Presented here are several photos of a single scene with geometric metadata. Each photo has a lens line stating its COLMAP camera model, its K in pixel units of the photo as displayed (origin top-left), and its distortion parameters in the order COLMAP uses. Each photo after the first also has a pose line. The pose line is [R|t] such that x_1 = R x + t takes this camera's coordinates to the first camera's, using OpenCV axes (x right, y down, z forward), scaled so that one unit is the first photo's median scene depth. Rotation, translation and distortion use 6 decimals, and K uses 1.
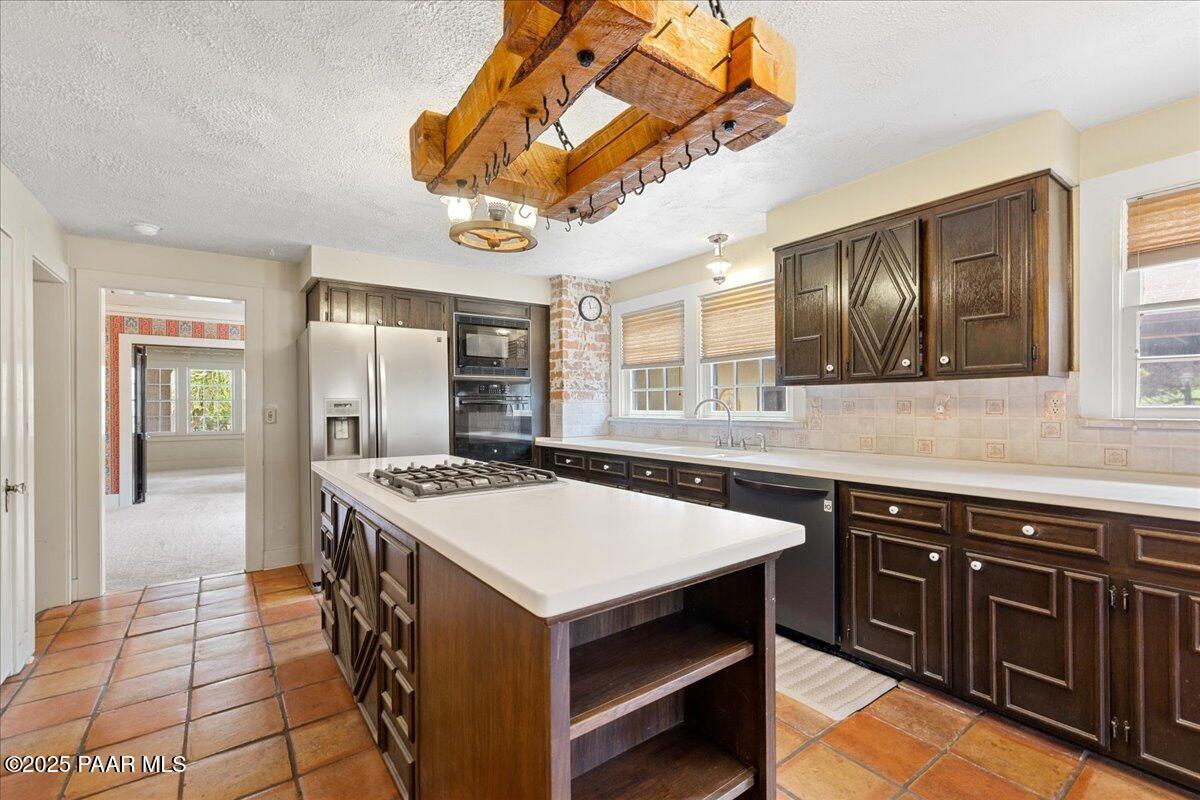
lens RADIAL K [[519.7, 0, 604.9], [0, 519.7, 407.5], [0, 0, 1]] dist [-0.000907, 0.001024]
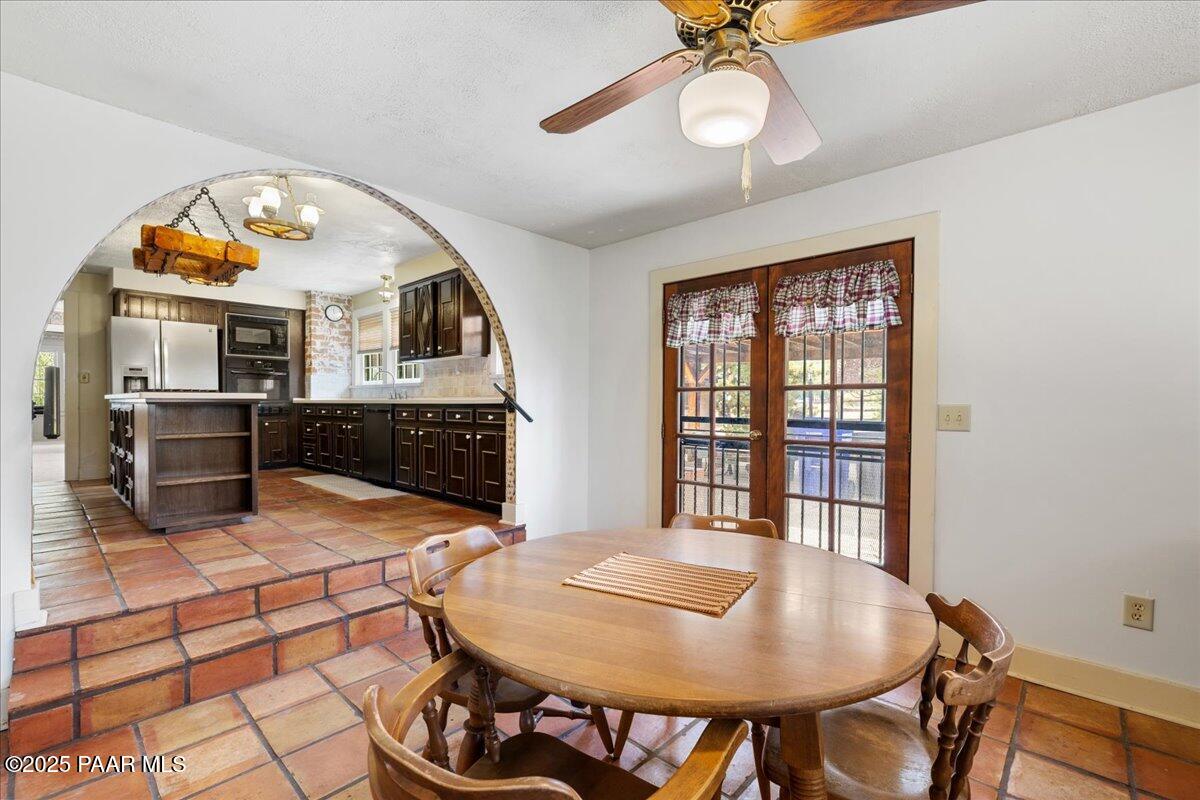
lens RADIAL K [[519.7, 0, 600.5], [0, 519.7, 409.0], [0, 0, 1]] dist [-0.000907, 0.001024]
pose [[0.982908, 0.007265, 0.183954, 0.520035], [-0.008316, 0.999953, 0.004942, 0.083696], [-0.183909, -0.006387, 0.982922, -0.714210]]
